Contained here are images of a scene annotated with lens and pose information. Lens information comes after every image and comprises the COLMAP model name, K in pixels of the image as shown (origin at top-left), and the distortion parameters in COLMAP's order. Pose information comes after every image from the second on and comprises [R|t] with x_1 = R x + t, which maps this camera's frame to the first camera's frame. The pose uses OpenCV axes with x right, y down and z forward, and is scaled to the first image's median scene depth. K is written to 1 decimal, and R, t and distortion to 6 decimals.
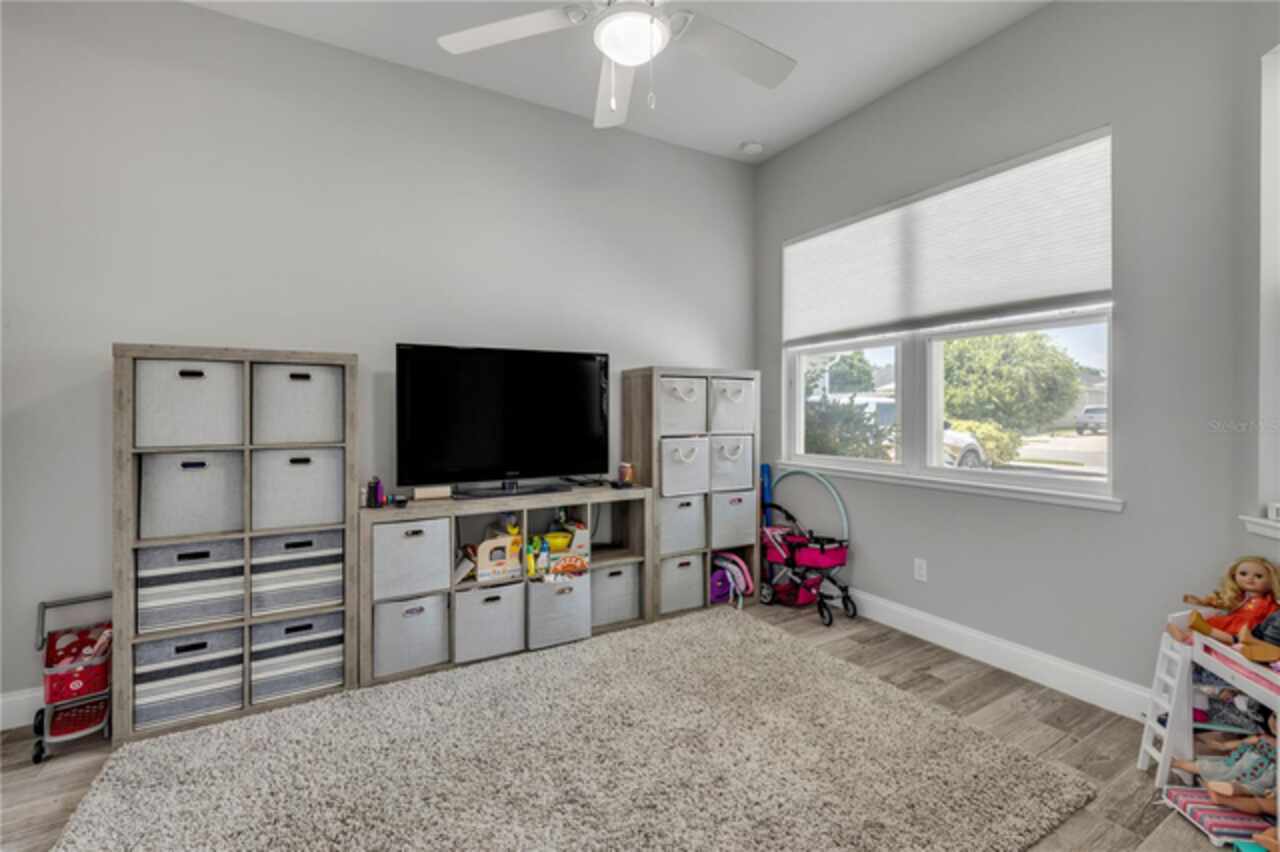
lens RADIAL K [[545.6, 0, 637.0], [0, 545.6, 410.2], [0, 0, 1]] dist [-0.000869, -0.000228]
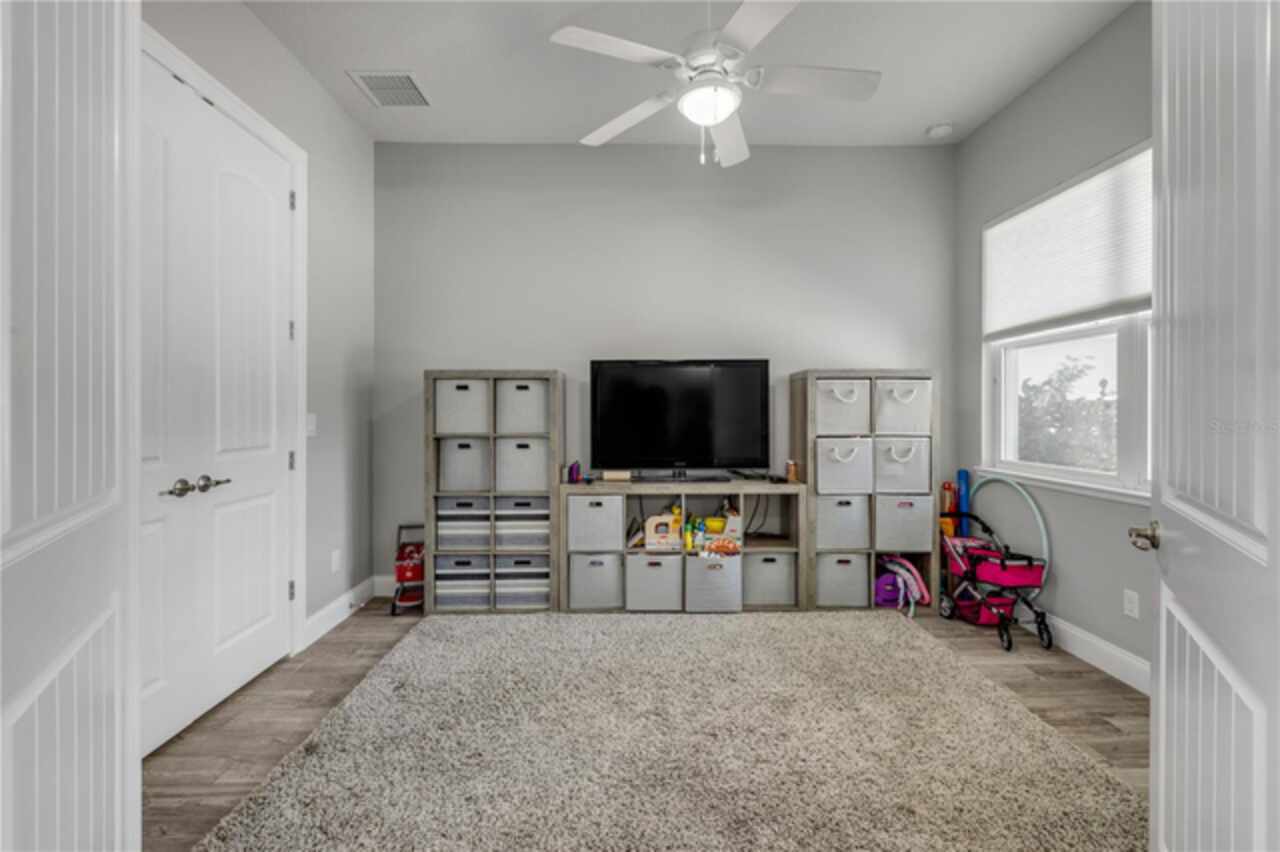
lens RADIAL K [[539.9, 0, 638.4], [0, 539.9, 412.5], [0, 0, 1]] dist [-0.000899, 0.000108]
pose [[0.876463, 0.001228, -0.481467, 0.276094], [-0.000591, 0.999999, 0.001474, 0.001964], [0.481468, -0.001007, 0.876463, -0.083551]]
